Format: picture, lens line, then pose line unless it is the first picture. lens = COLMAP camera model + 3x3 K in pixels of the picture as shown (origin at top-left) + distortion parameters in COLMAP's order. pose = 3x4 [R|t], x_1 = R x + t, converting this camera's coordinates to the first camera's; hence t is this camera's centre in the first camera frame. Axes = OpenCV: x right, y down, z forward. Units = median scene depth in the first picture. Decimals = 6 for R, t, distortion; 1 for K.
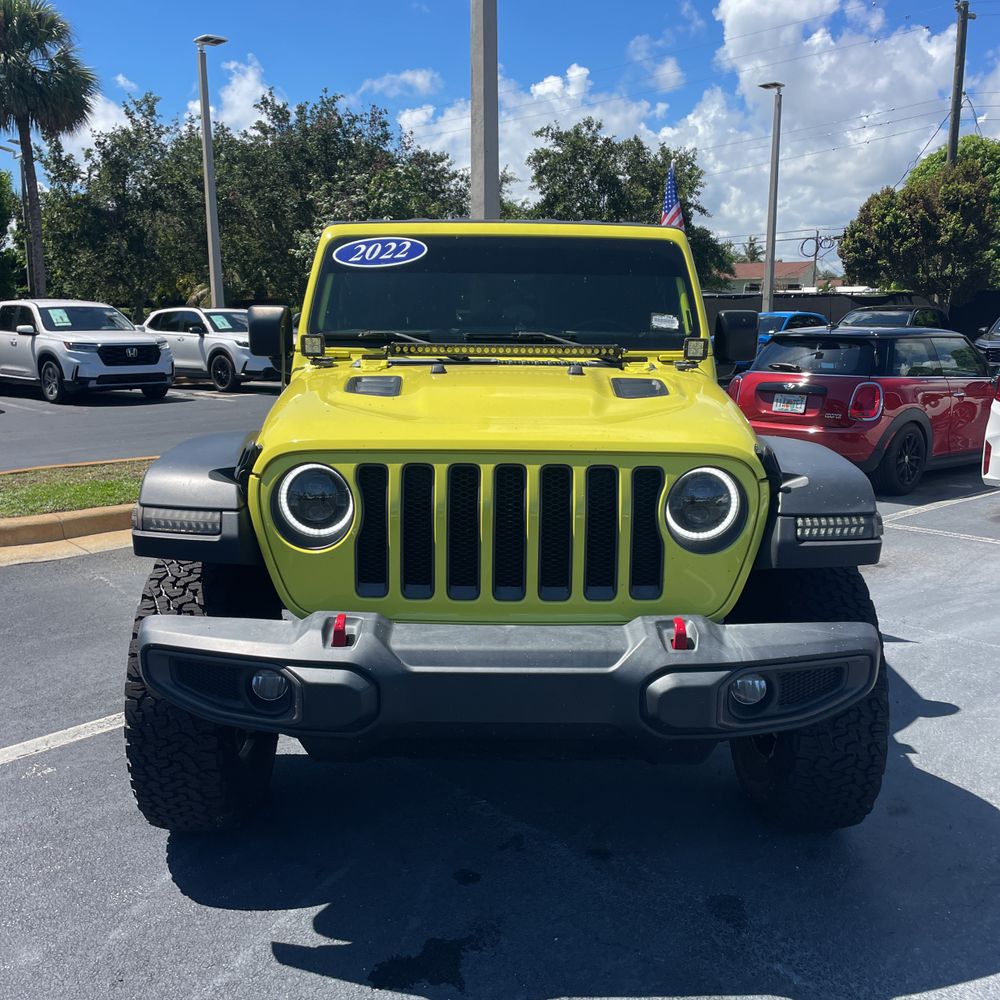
lens RADIAL K [[1010.8, 0, 504.0], [0, 1010.8, 490.7], [0, 0, 1]] dist [0.105780, -0.123002]
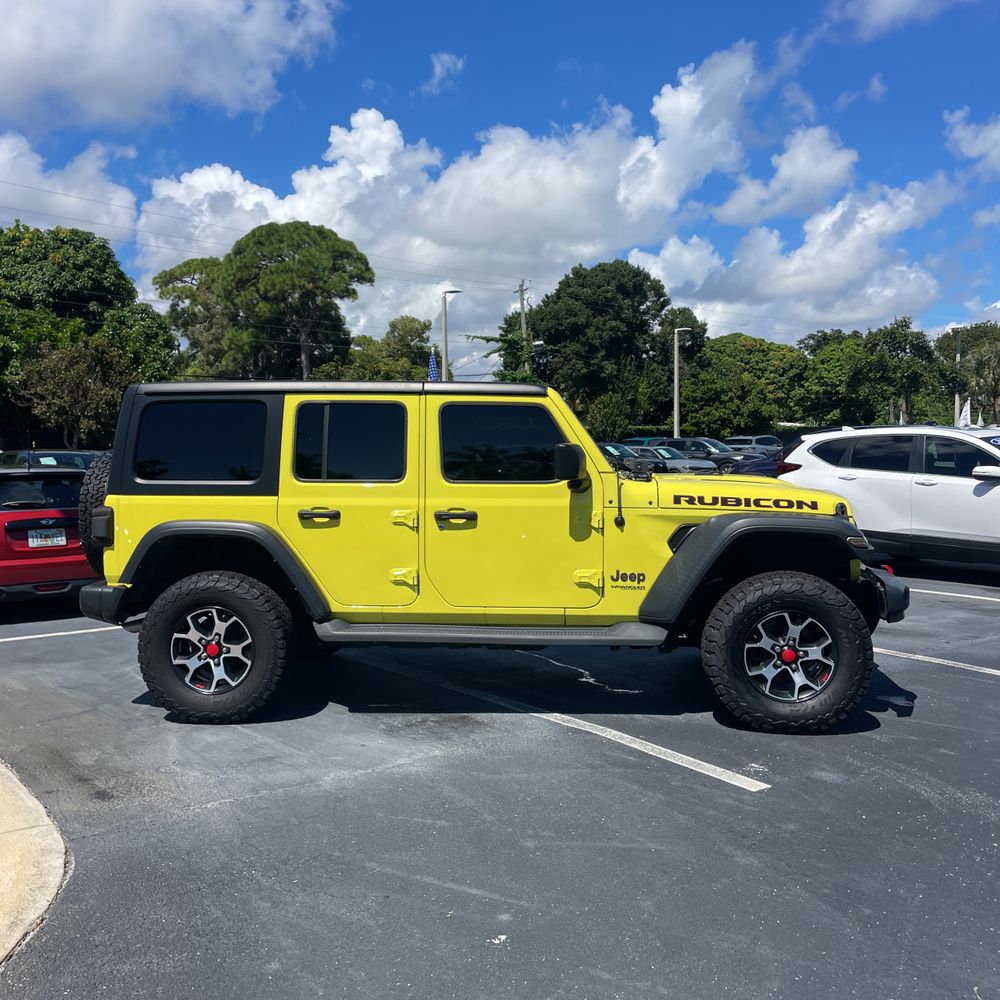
lens RADIAL K [[1007.1, 0, 491.8], [0, 1007.1, 487.5], [0, 0, 1]] dist [0.108311, -0.156627]
pose [[0.100968, -0.049134, 0.993676, -0.303729], [0.187403, 0.981840, 0.029507, -0.035005], [-0.977080, 0.183239, 0.108342, 0.184940]]
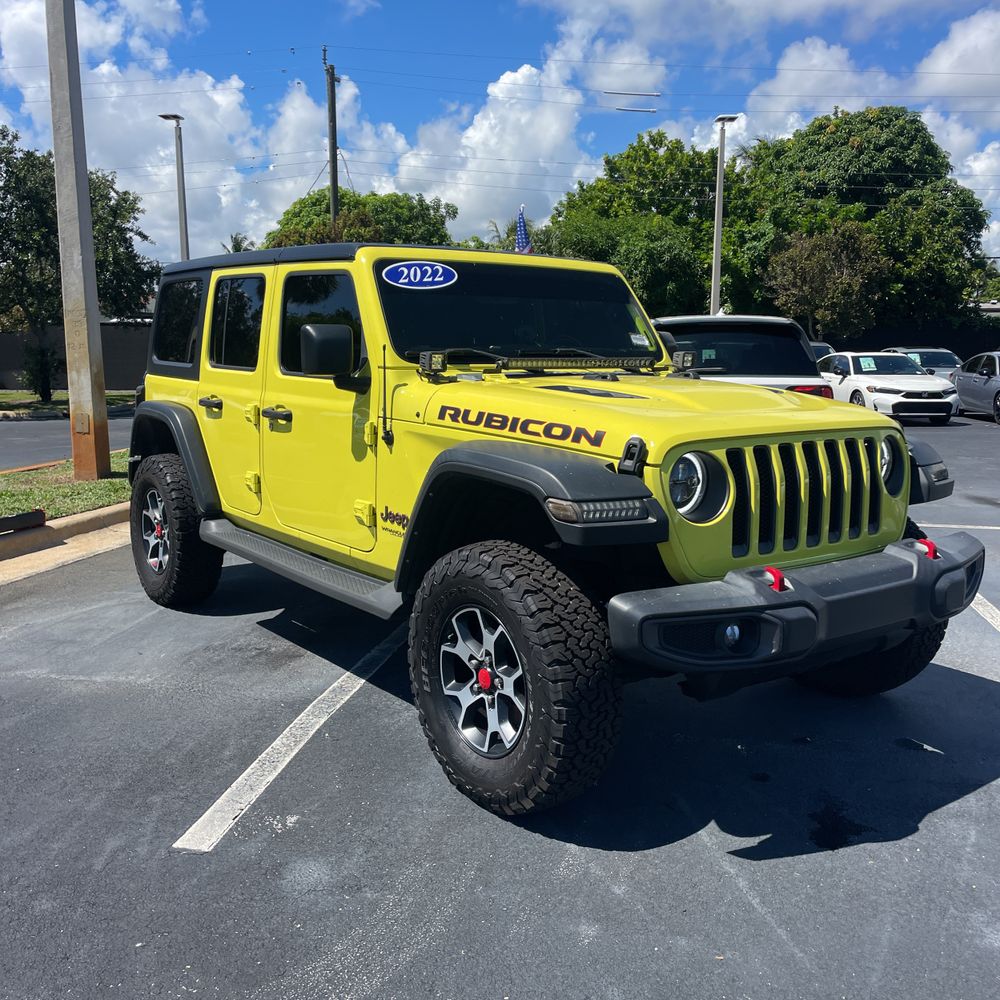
lens RADIAL K [[1006.4, 0, 502.6], [0, 1006.4, 492.7], [0, 0, 1]] dist [0.115177, -0.171958]
pose [[0.805720, -0.089264, 0.585531, -0.131327], [0.104367, 0.994507, 0.007997, -0.001553], [-0.583028, 0.054667, 0.810611, 0.020331]]
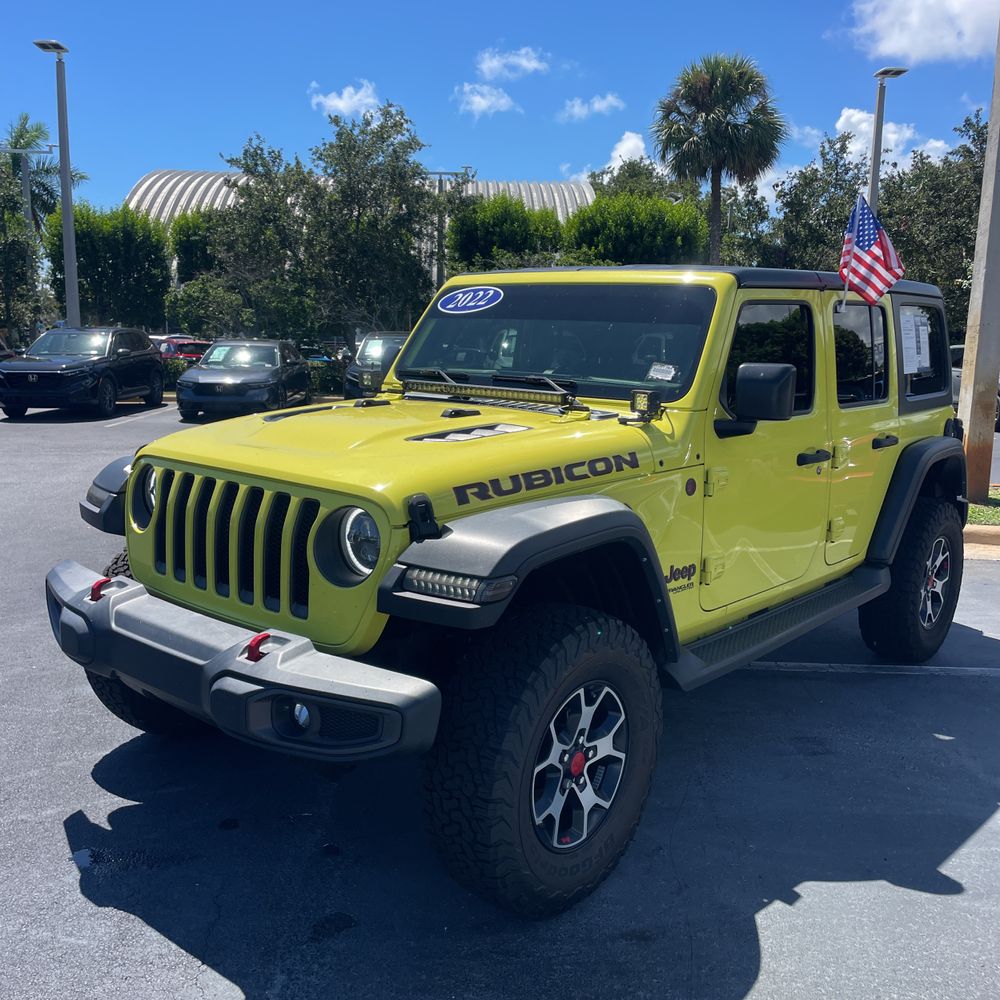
lens RADIAL K [[1008.3, 0, 500.0], [0, 1008.3, 500.0], [0, 0, 1]] dist [0.104218, -0.148039]
pose [[0.759227, 0.123882, -0.638927, 0.122040], [-0.136178, 0.990225, 0.030178, -0.010366], [0.636420, 0.064095, 0.768675, 0.034078]]
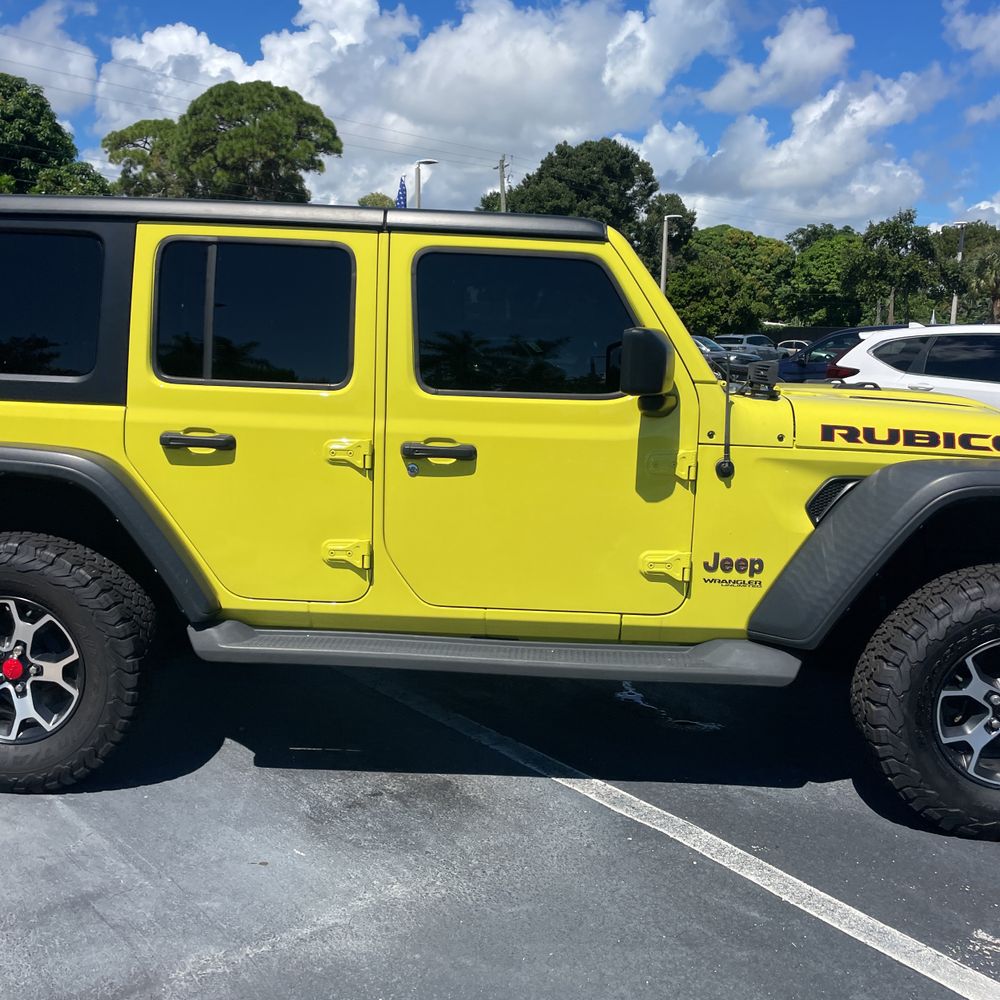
lens RADIAL K [[1011.3, 0, 492.8], [0, 1011.3, 501.3], [0, 0, 1]] dist [0.102725, -0.159169]
pose [[0.073136, -0.163876, 0.983766, -0.191600], [0.157885, 0.975871, 0.150824, -0.035916], [-0.984745, 0.144291, 0.097244, 0.202613]]
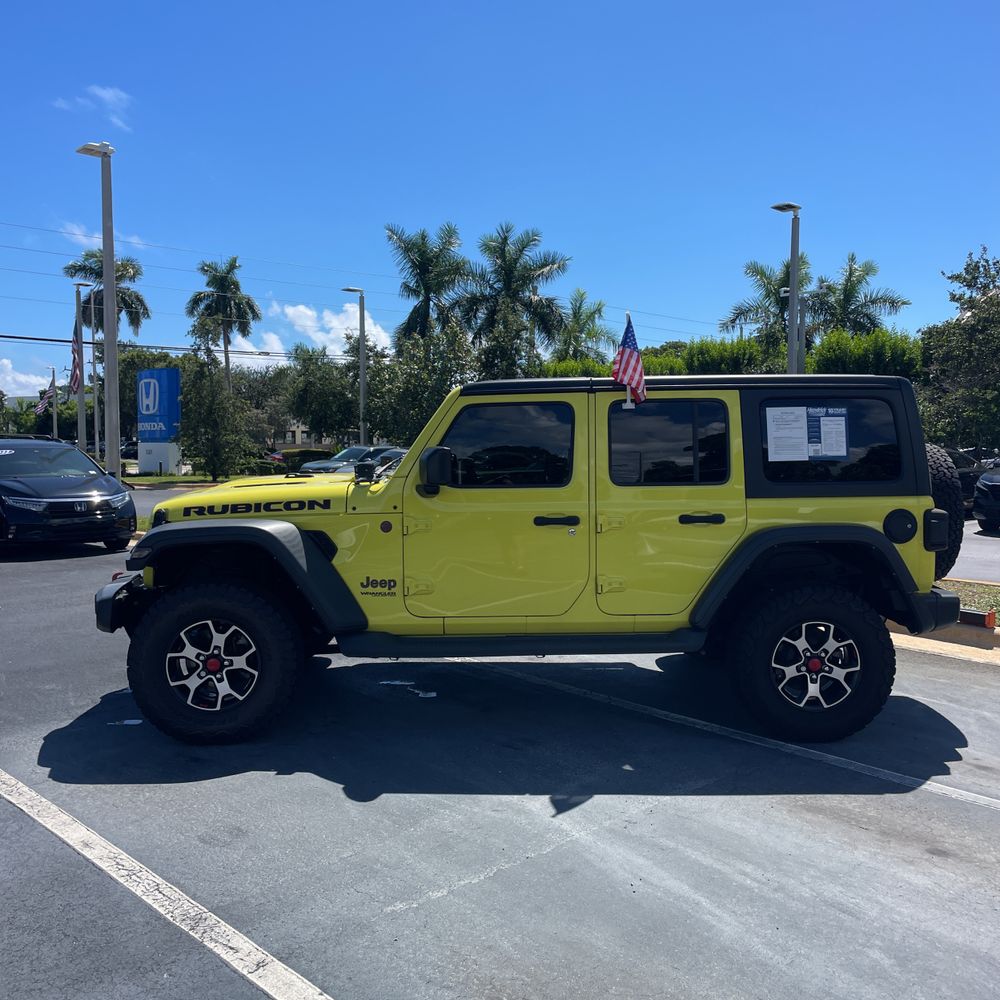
lens RADIAL K [[1010.8, 0, 504.0], [0, 1010.8, 490.7], [0, 0, 1]] dist [0.105780, -0.123002]
pose [[0.025489, 0.053859, -0.998223, 0.294617], [-0.176749, 0.983059, 0.048528, -0.038514], [0.983926, 0.175198, 0.034577, 0.203136]]
